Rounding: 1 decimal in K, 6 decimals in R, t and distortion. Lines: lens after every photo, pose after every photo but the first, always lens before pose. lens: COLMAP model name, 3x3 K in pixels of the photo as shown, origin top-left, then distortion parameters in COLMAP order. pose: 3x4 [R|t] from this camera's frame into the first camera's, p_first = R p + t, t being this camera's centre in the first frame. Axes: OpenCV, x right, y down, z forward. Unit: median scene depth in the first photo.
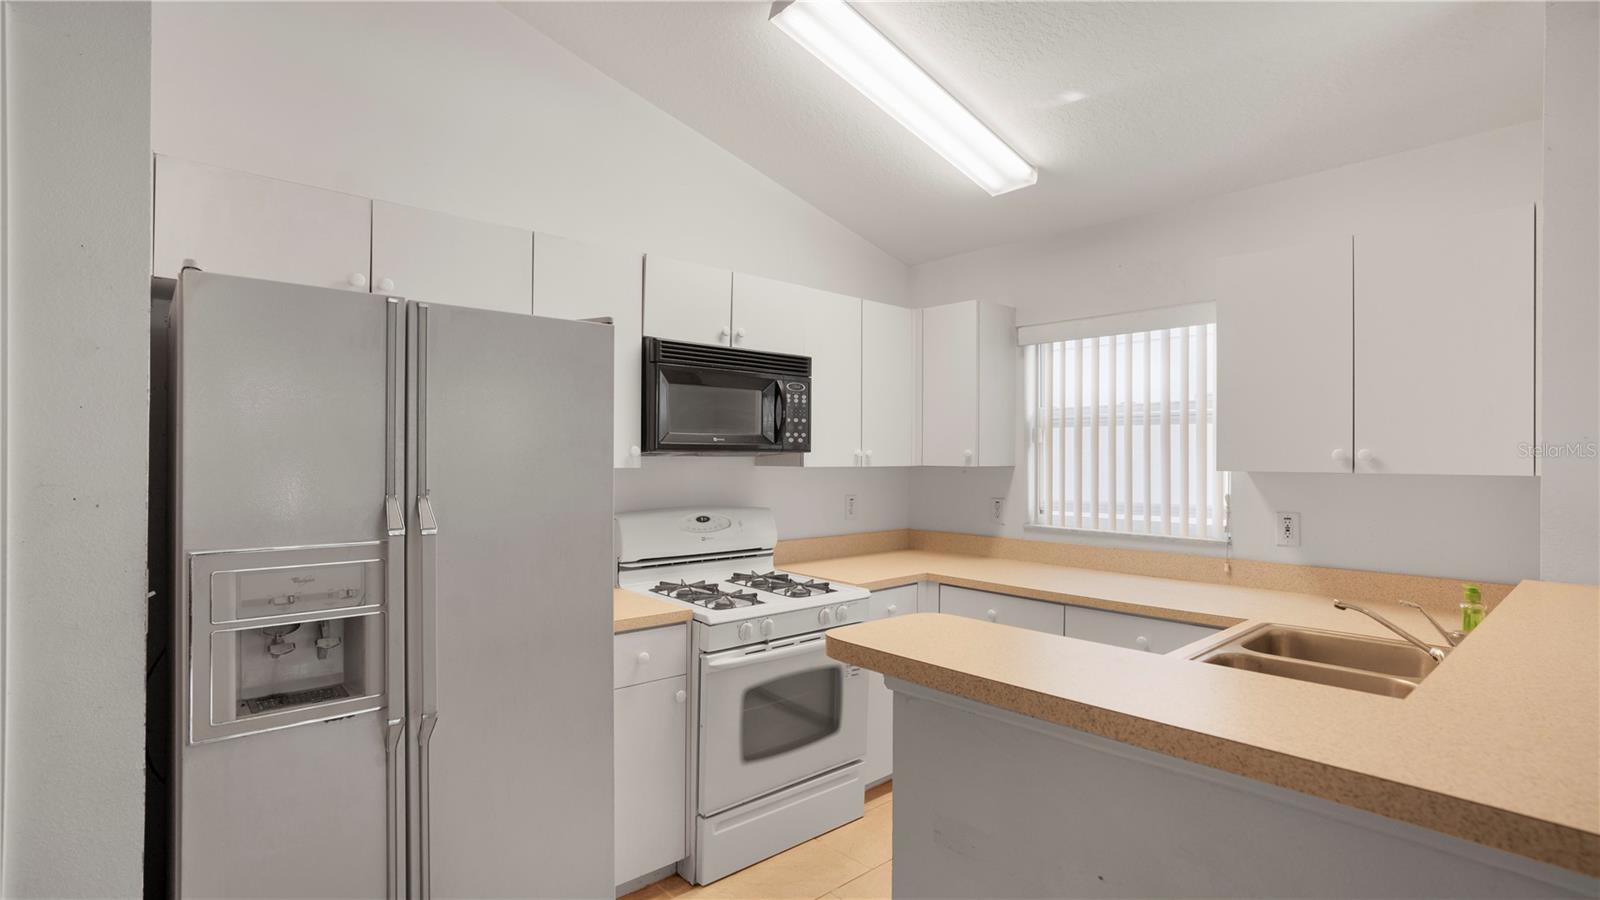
lens RADIAL K [[751.4, 0, 781.2], [0, 751.4, 449.8], [0, 0, 1]] dist [-0.050253, 0.027608]
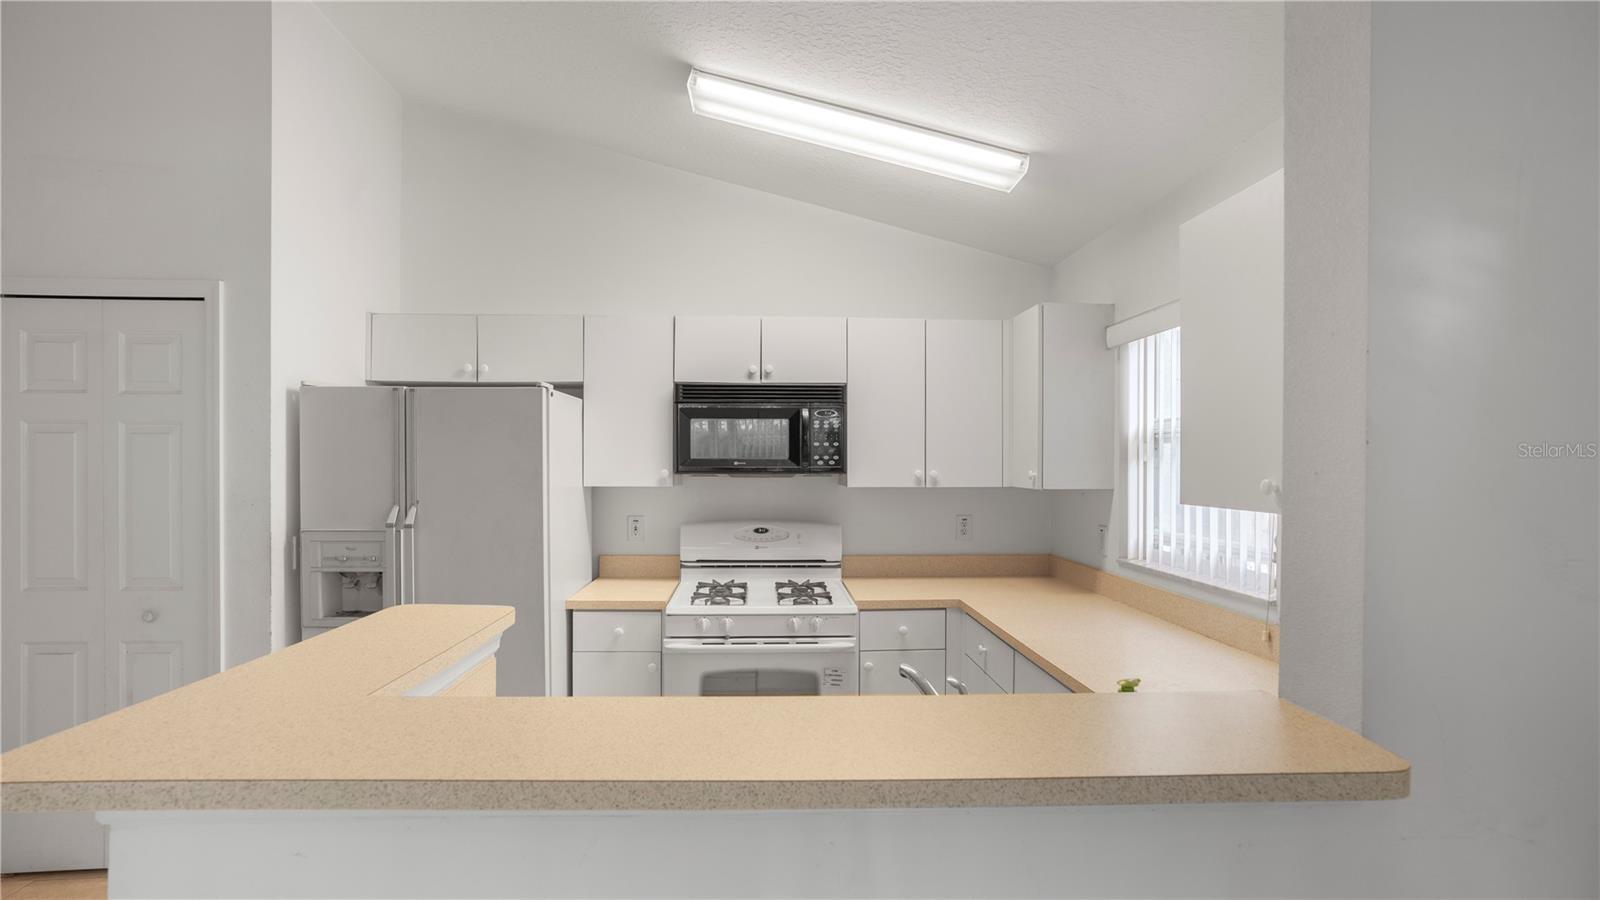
lens RADIAL K [[751.4, 0, 781.2], [0, 751.4, 449.8], [0, 0, 1]] dist [-0.050253, 0.027608]
pose [[0.768739, -0.013456, -0.639421, 0.670068], [0.009998, 0.999909, -0.009023, -0.022284], [0.639484, 0.000543, 0.768804, 0.125051]]
